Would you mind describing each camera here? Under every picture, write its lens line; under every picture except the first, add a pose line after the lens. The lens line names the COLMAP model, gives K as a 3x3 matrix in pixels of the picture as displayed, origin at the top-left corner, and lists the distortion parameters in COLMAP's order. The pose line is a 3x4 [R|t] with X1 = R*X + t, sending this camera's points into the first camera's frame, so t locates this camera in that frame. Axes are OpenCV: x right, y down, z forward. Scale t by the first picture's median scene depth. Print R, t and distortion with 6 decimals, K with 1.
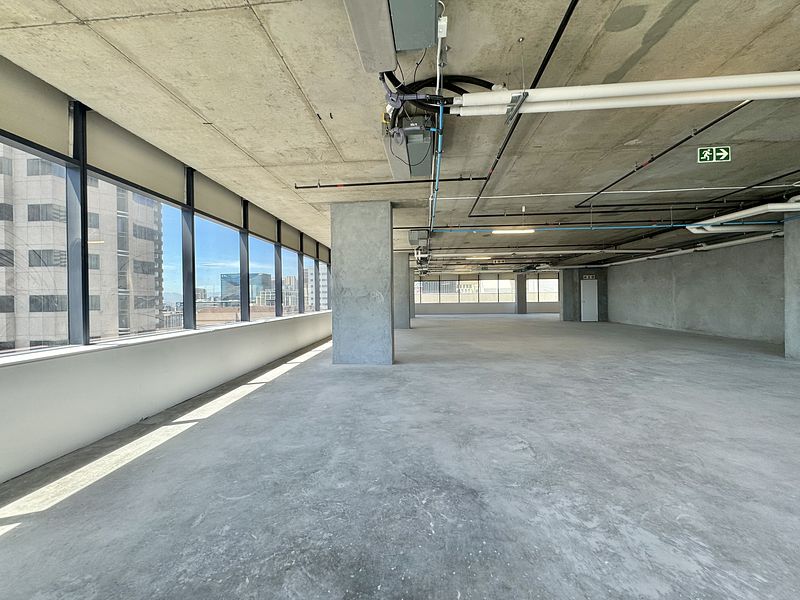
lens RADIAL K [[318.0, 0, 399.9], [0, 318.0, 296.5], [0, 0, 1]] dist [-0.003423, 0.000744]
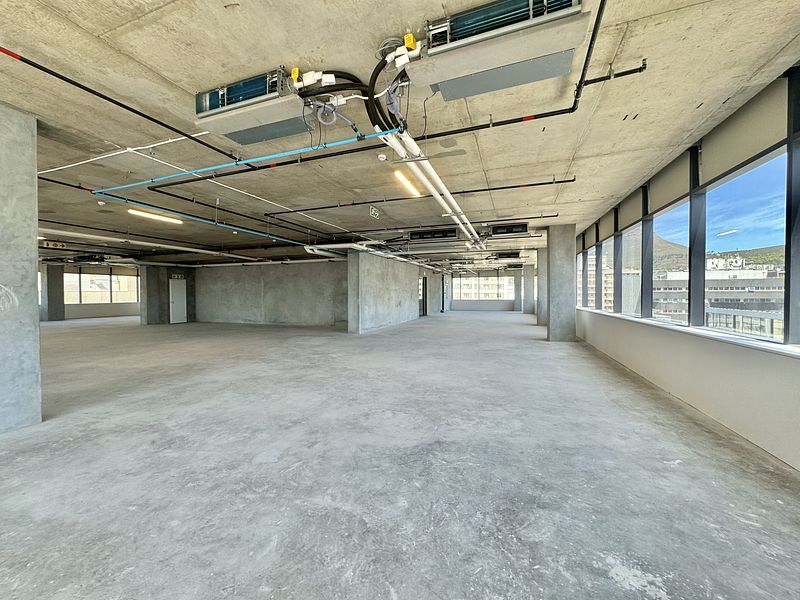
lens RADIAL K [[318.0, 0, 398.3], [0, 318.0, 298.7], [0, 0, 1]] dist [-0.003423, 0.000744]
pose [[0.268644, -0.002043, 0.963237, -0.677182], [-0.003996, 0.999987, 0.003235, 0.000350], [-0.963231, -0.004719, 0.268632, 0.486354]]
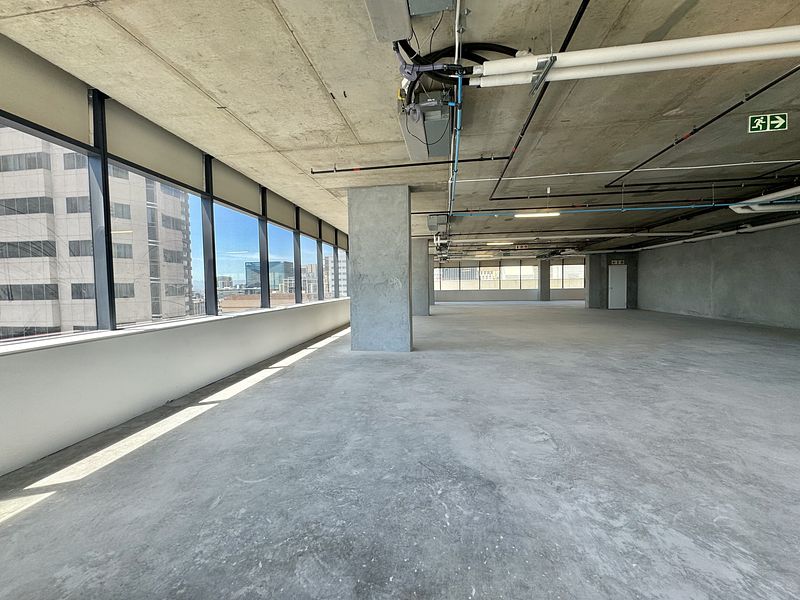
lens RADIAL K [[318.0, 0, 400.2], [0, 318.0, 297.0], [0, 0, 1]] dist [-0.003423, 0.000744]
pose [[0.998112, -0.000558, -0.061412, 0.009119], [0.003130, 0.999121, 0.041803, 0.003902], [0.061335, -0.041916, 0.997237, 0.026035]]
